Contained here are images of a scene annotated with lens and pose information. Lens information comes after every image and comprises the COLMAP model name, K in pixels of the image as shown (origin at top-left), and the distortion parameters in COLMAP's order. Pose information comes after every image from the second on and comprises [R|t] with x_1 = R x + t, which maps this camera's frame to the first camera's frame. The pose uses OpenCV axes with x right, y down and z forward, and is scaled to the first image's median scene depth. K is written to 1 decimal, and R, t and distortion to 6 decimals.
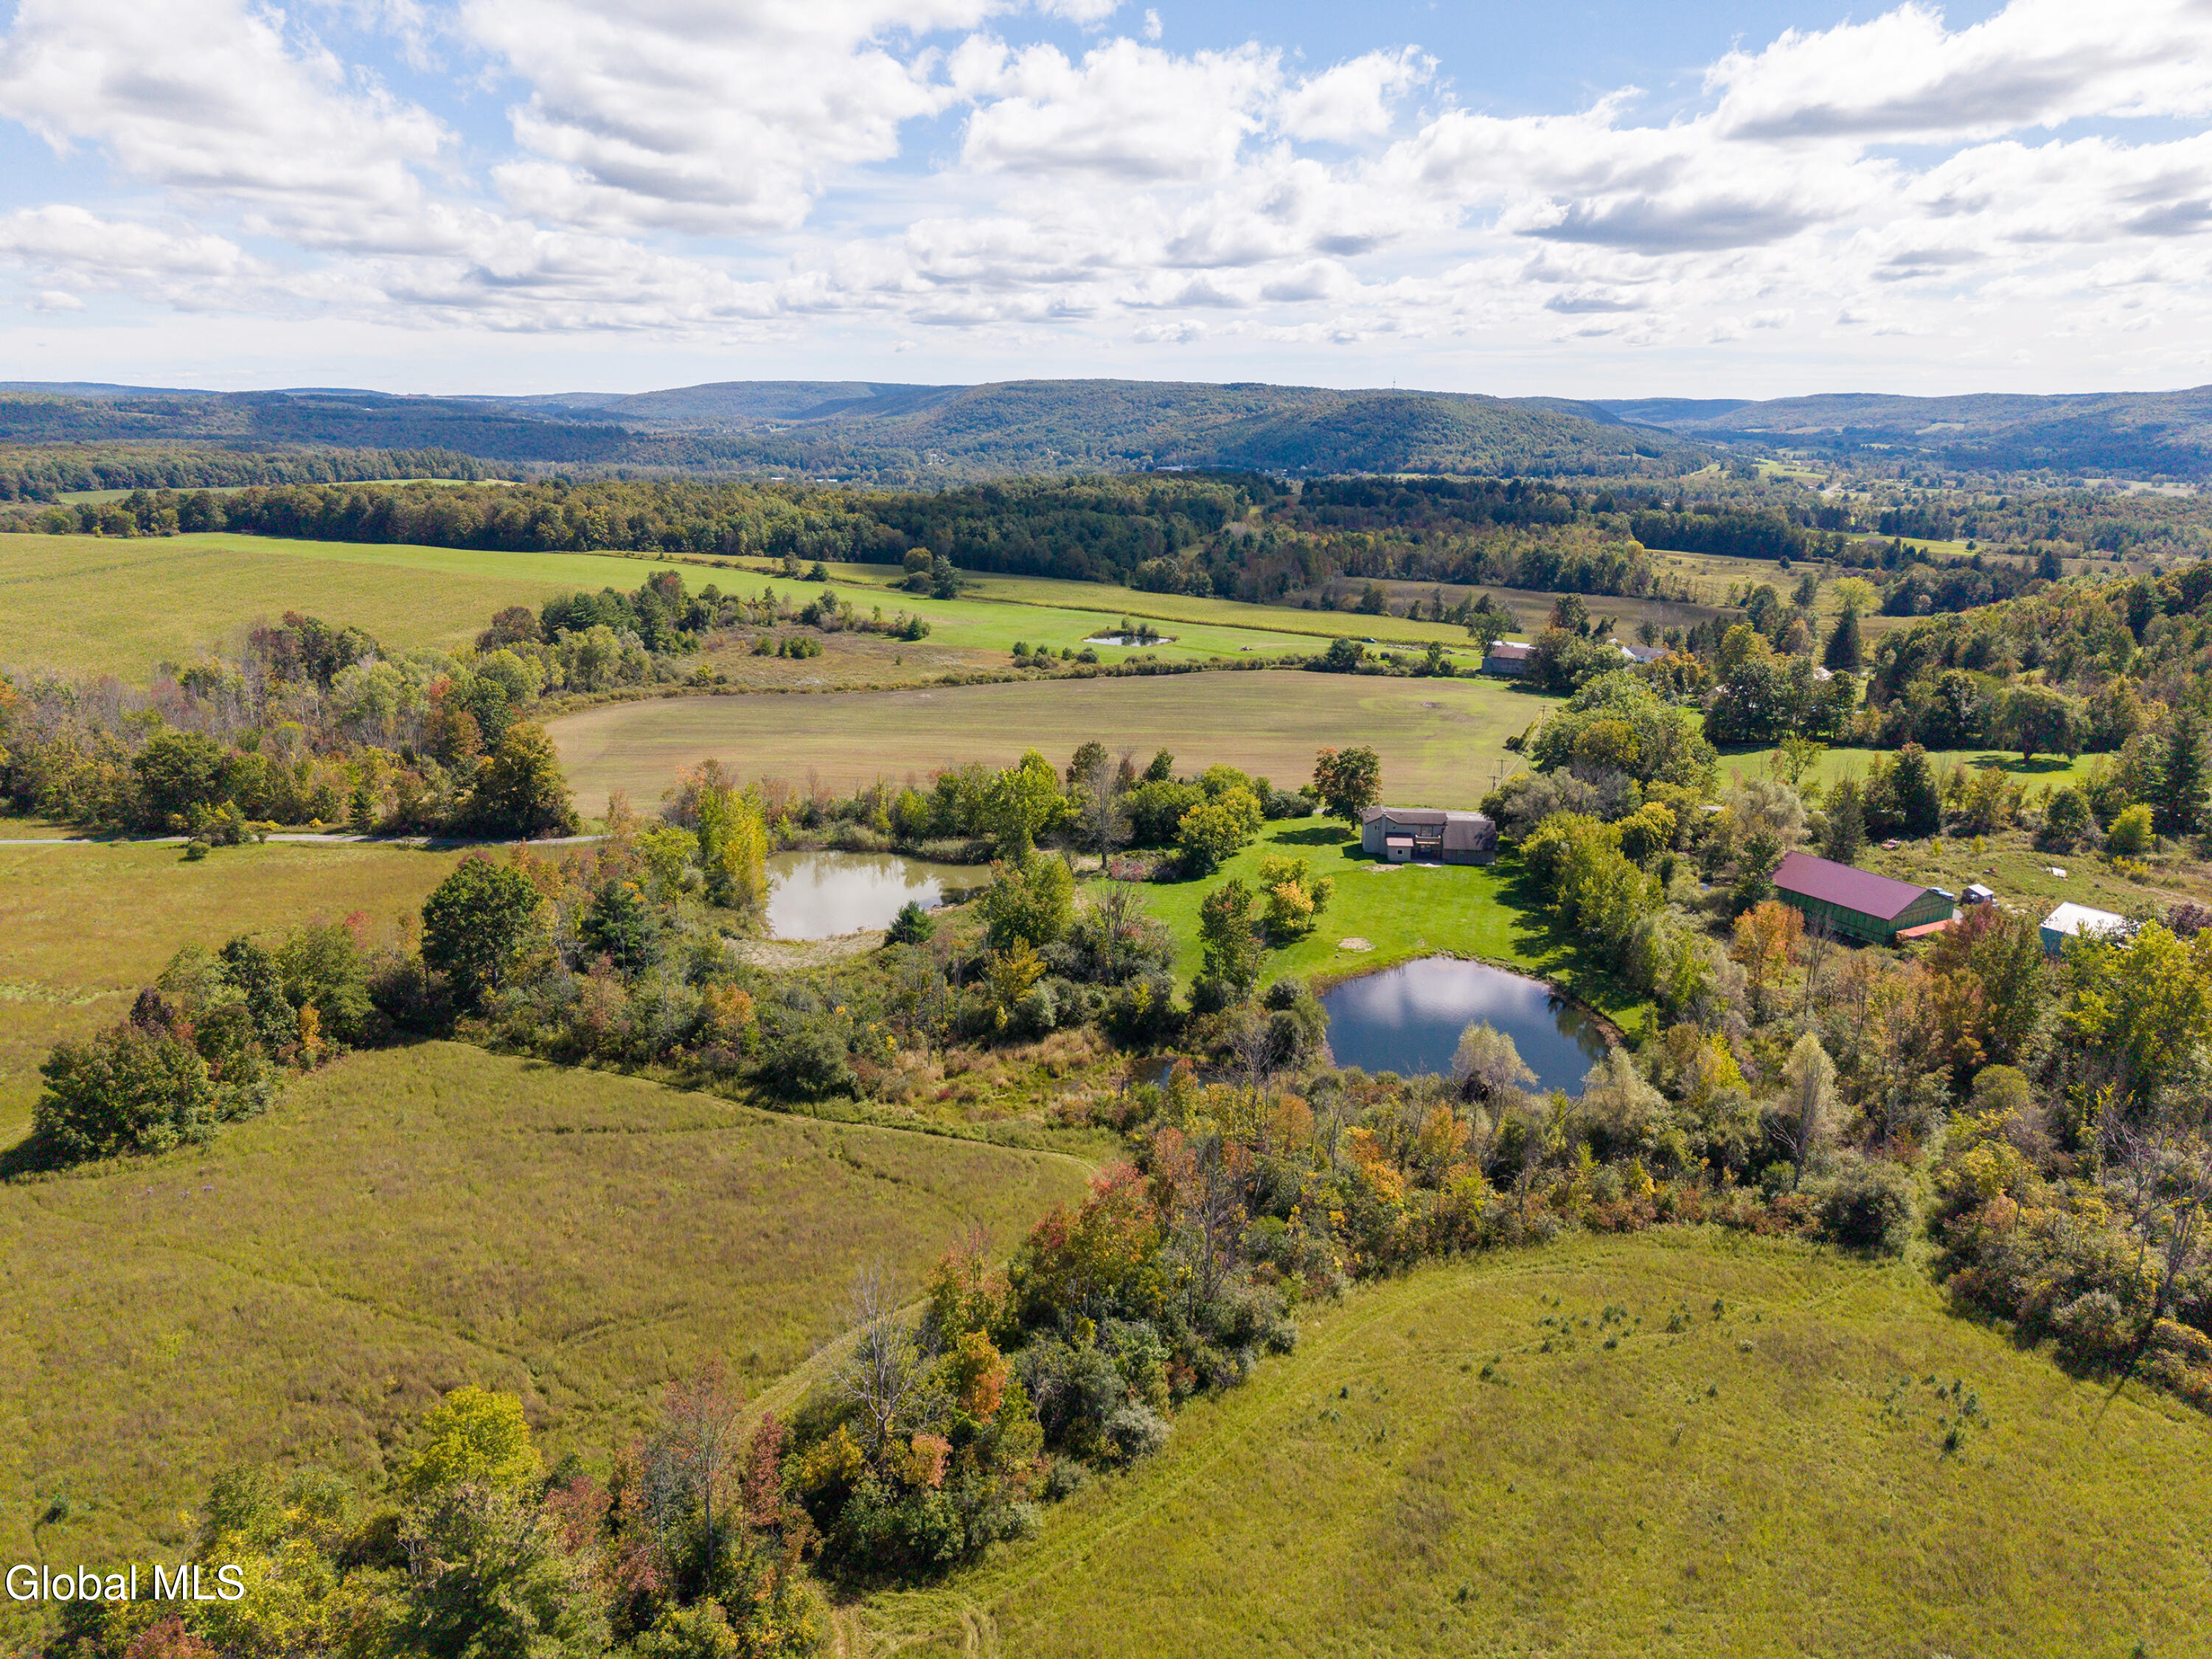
lens RADIAL K [[1482.4, 0, 1106.2], [0, 1482.4, 833.0], [0, 0, 1]] dist [0.041797, -0.054274]
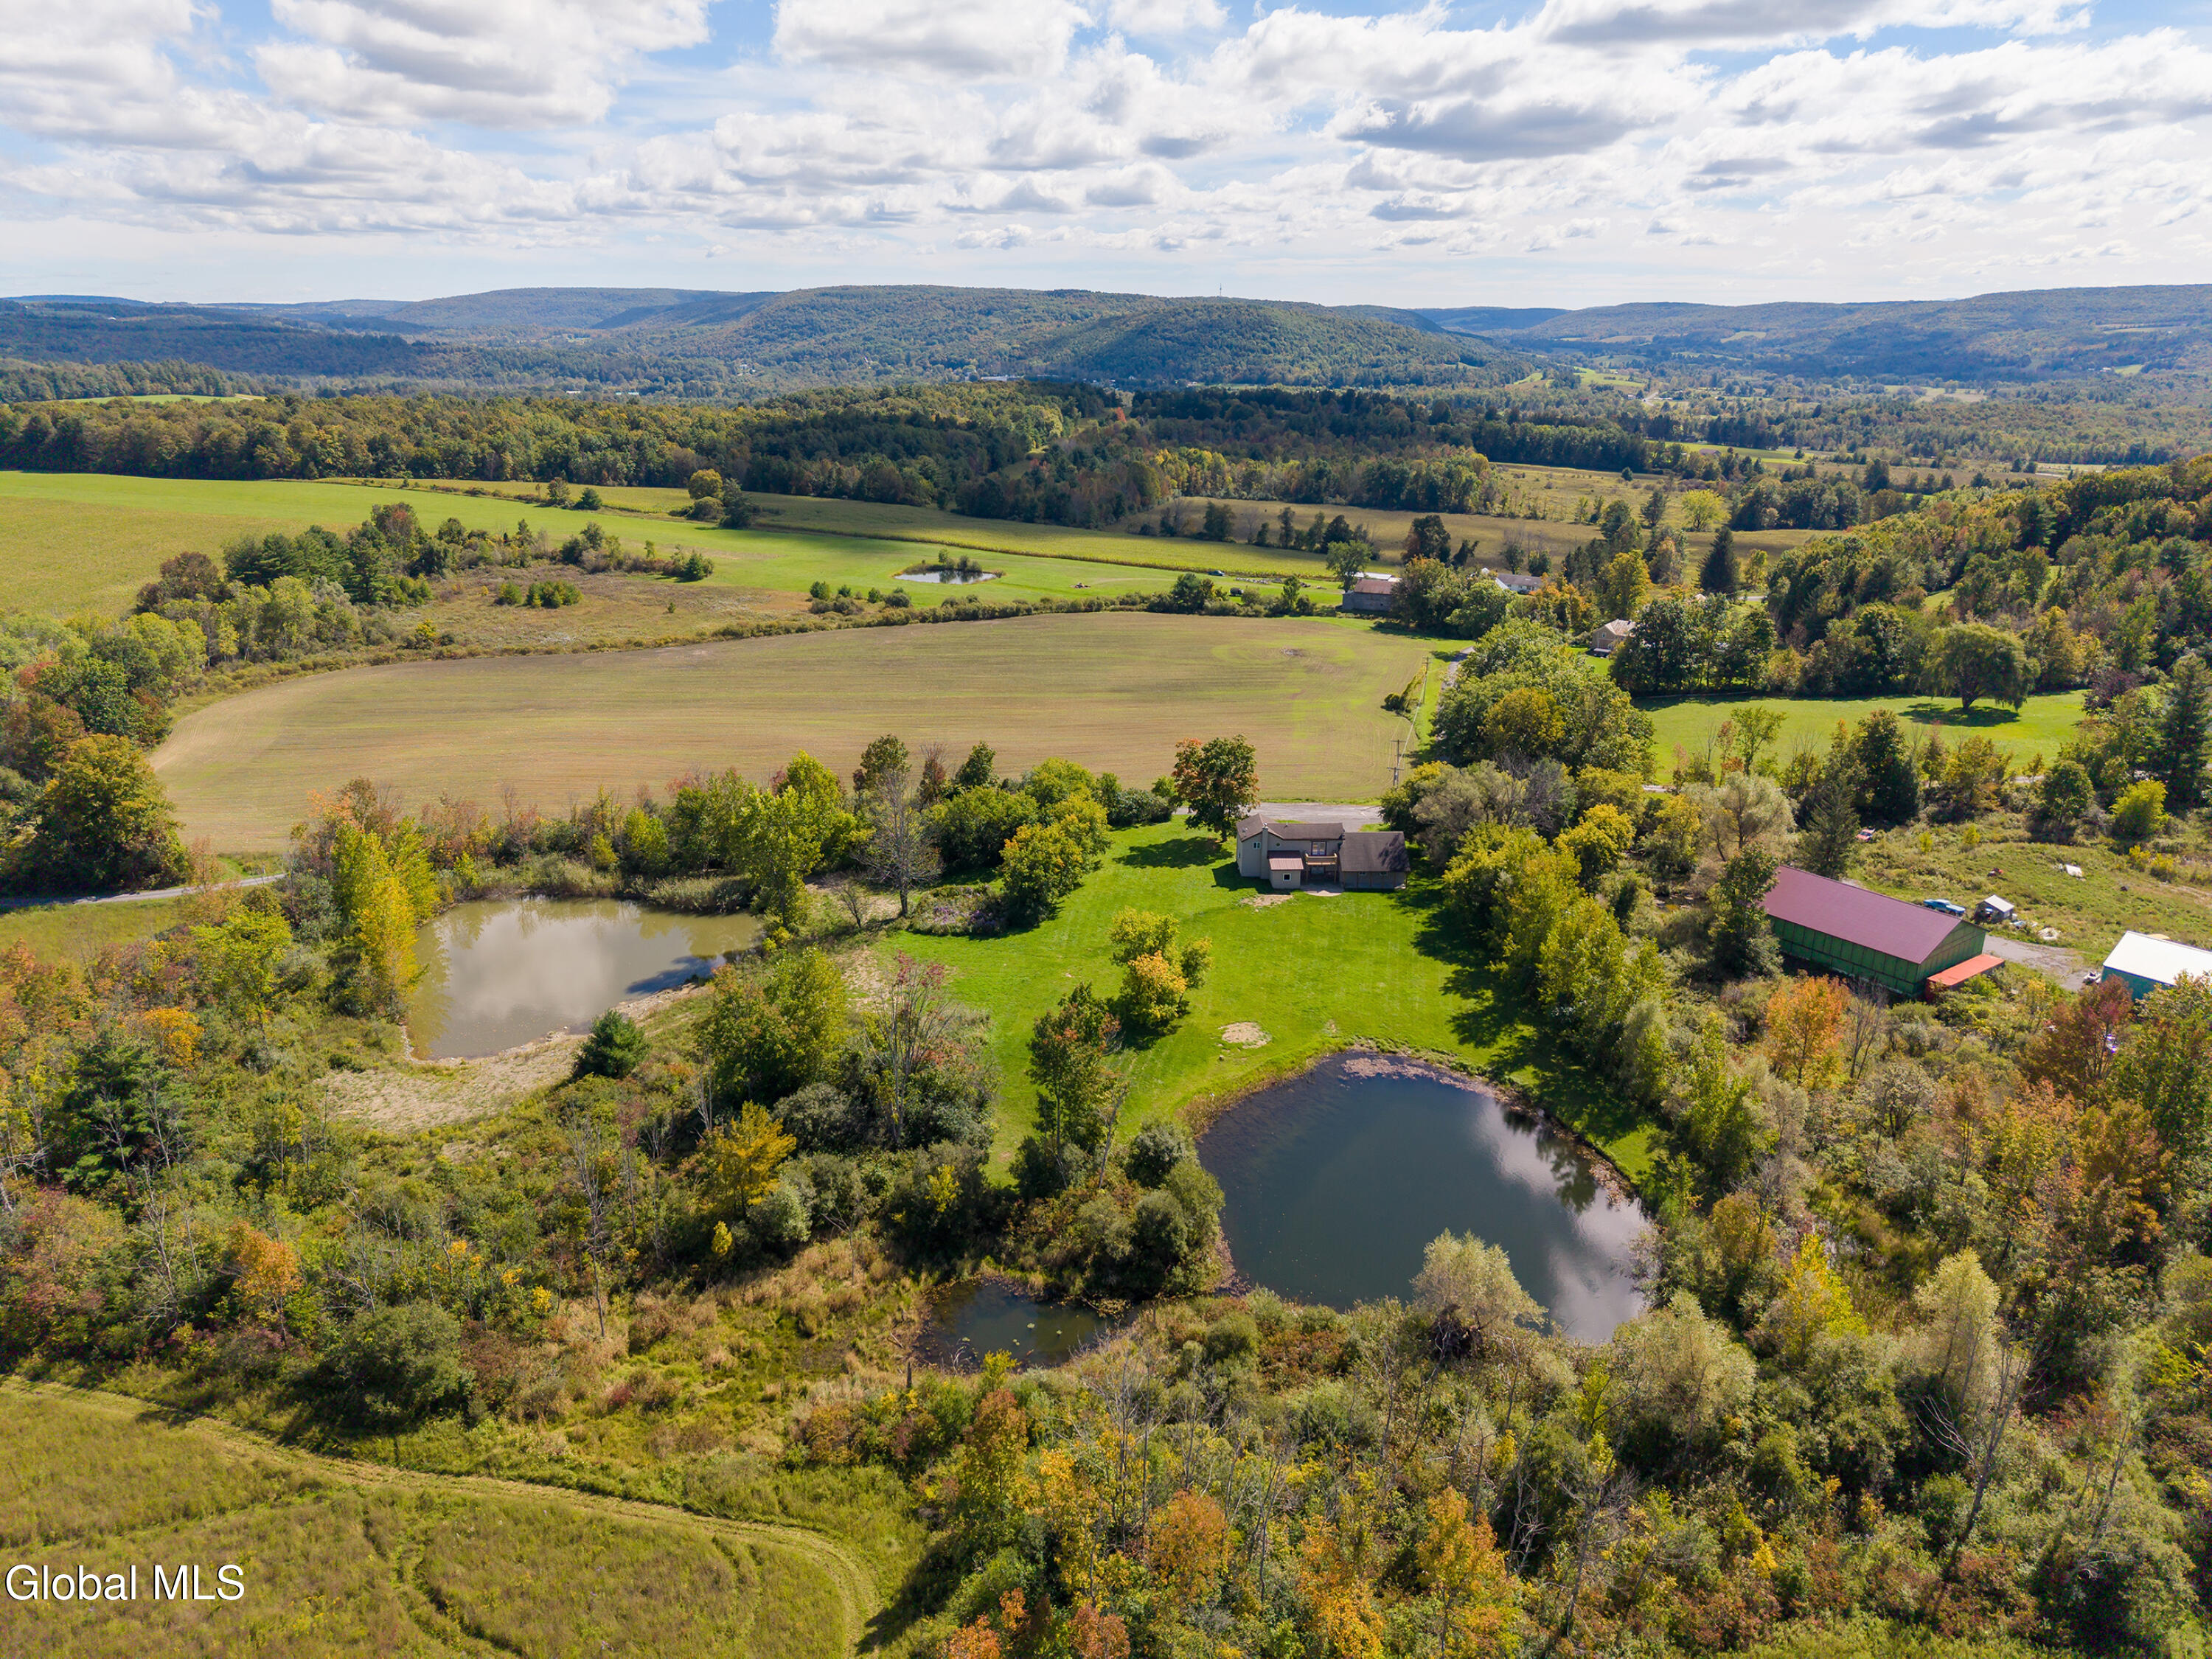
lens RADIAL K [[1486.7, 0, 1107.8], [0, 1486.7, 823.8], [0, 0, 1]] dist [0.026687, -0.029664]
pose [[0.993570, -0.036647, 0.107125, 0.011551], [0.031310, 0.998203, 0.051084, -0.029239], [-0.108805, -0.047401, 0.992932, 0.122445]]
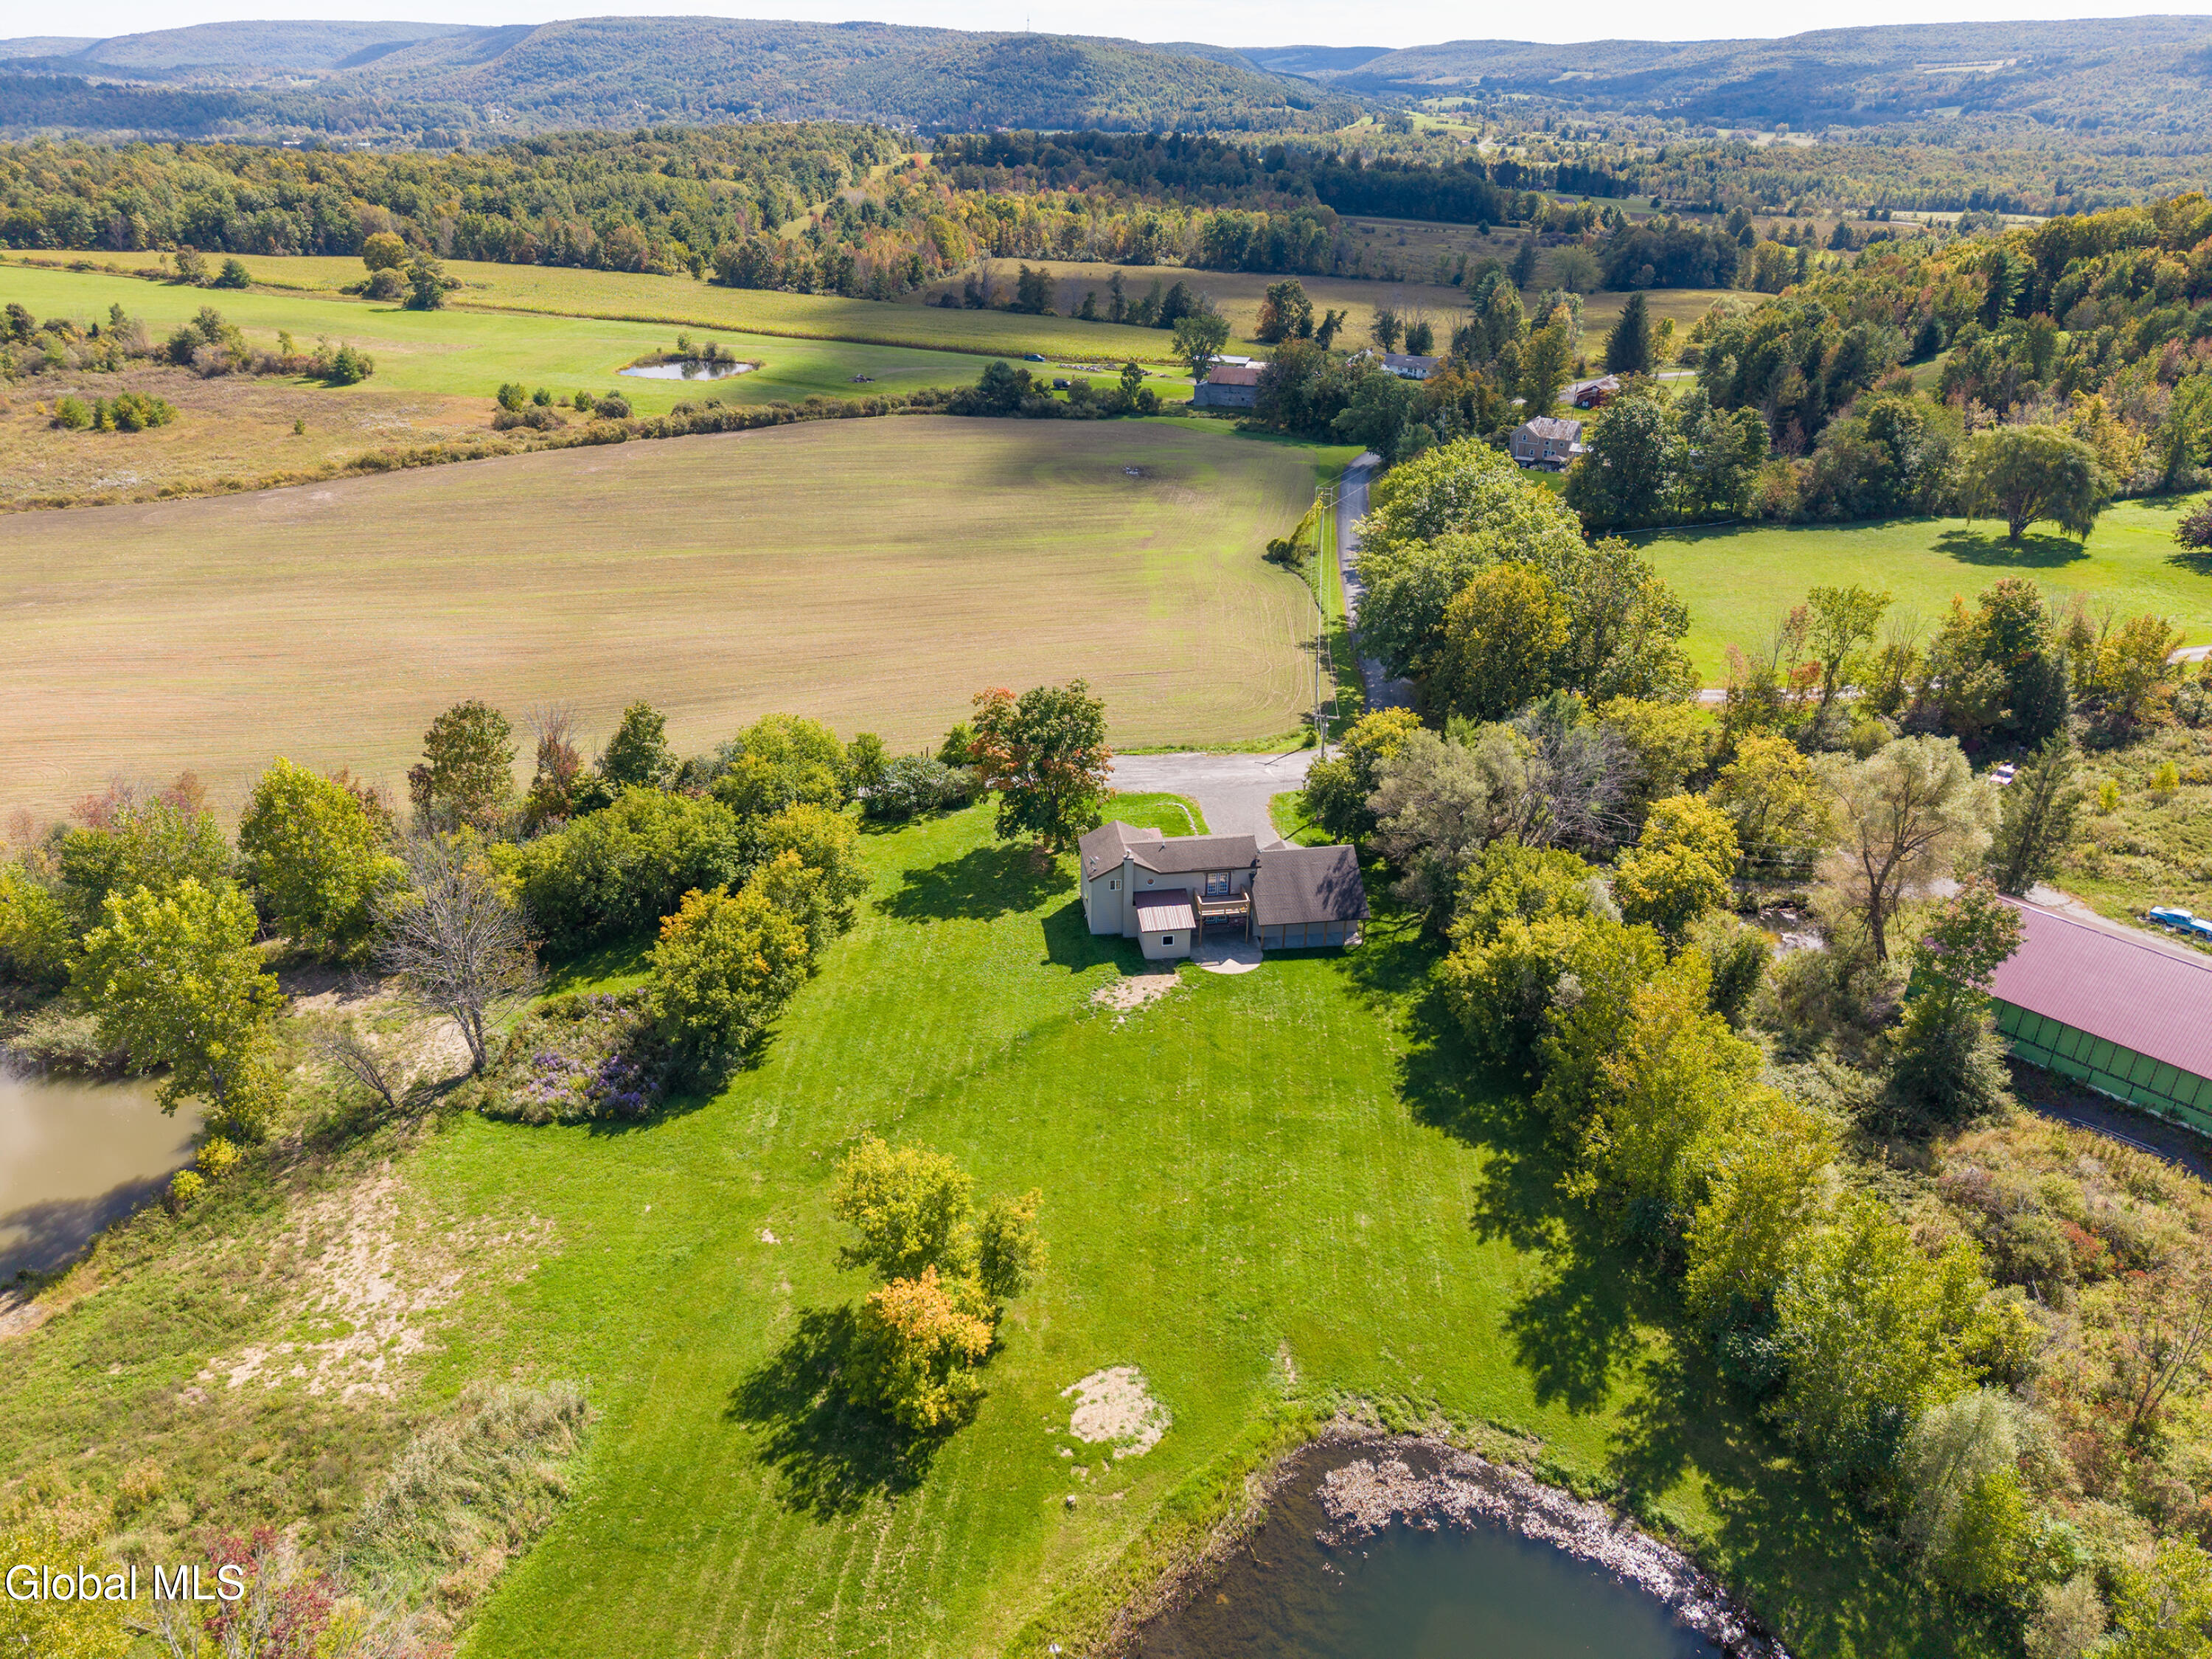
lens RADIAL K [[1486.7, 0, 1107.8], [0, 1486.7, 823.8], [0, 0, 1]] dist [0.026687, -0.029664]
pose [[0.973414, -0.104452, 0.203850, 0.046083], [0.062853, 0.977615, 0.200793, -0.058407], [-0.220260, -0.182642, 0.958190, 0.290559]]
